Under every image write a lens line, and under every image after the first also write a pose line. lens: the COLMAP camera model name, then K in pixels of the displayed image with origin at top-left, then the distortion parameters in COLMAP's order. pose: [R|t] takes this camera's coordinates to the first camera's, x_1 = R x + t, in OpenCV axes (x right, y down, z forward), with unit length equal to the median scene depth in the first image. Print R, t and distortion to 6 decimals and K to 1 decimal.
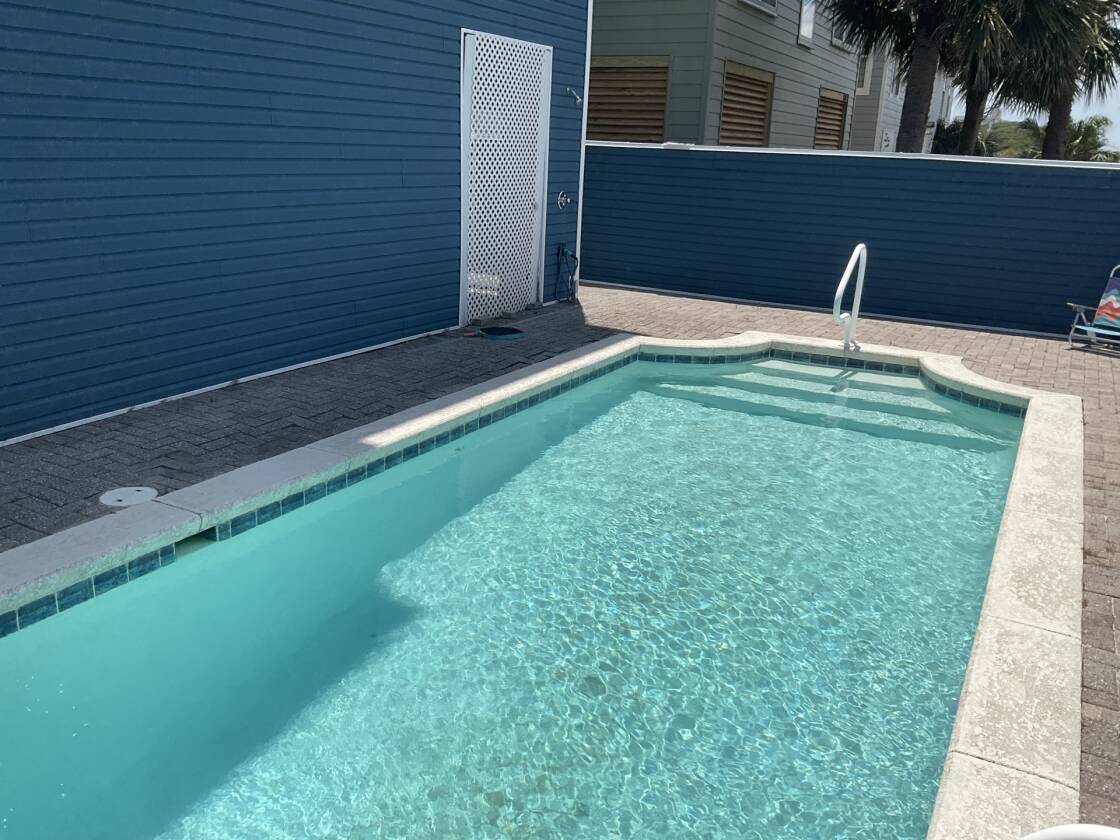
lens RADIAL K [[932.9, 0, 559.8], [0, 932.9, 422.6], [0, 0, 1]] dist [0.057997, -0.100869]
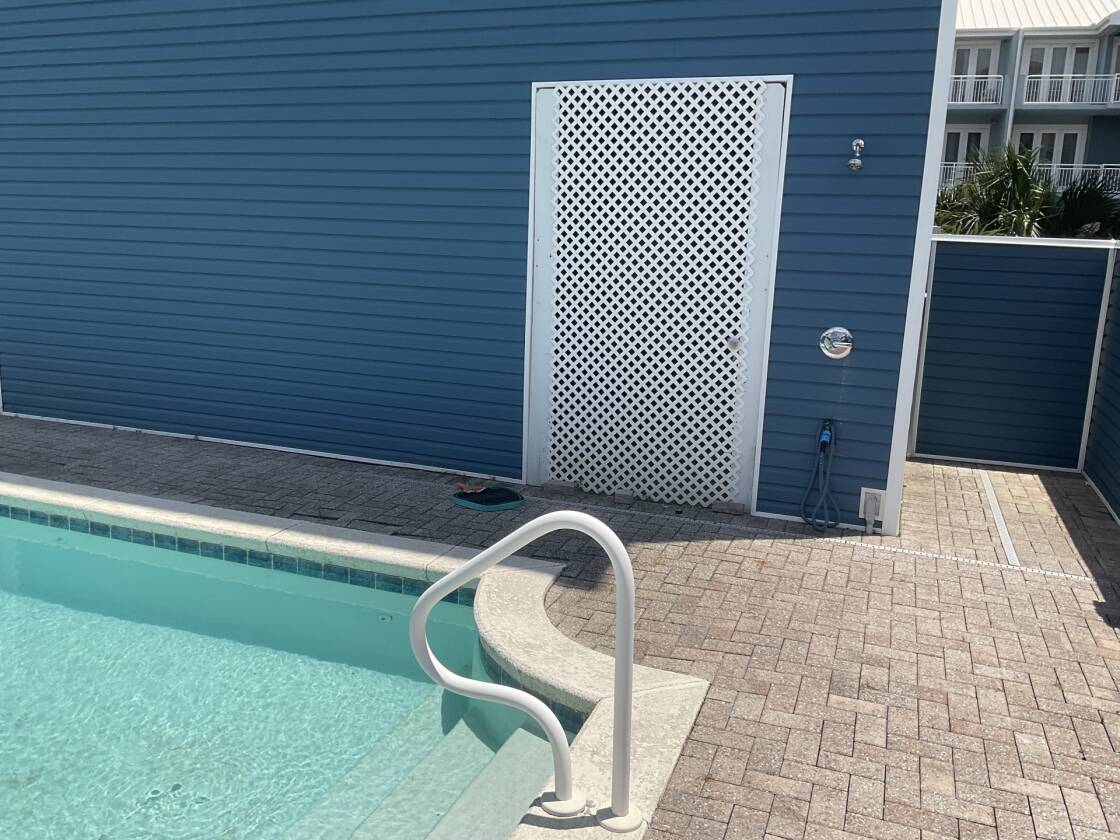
lens RADIAL K [[932.9, 0, 560.3], [0, 932.9, 416.0], [0, 0, 1]] dist [0.057997, -0.100869]
pose [[0.140147, 0.168847, -0.975628, 0.584957], [-0.302608, 0.945510, 0.120165, -0.241368], [0.942755, 0.278392, 0.183605, 0.859049]]
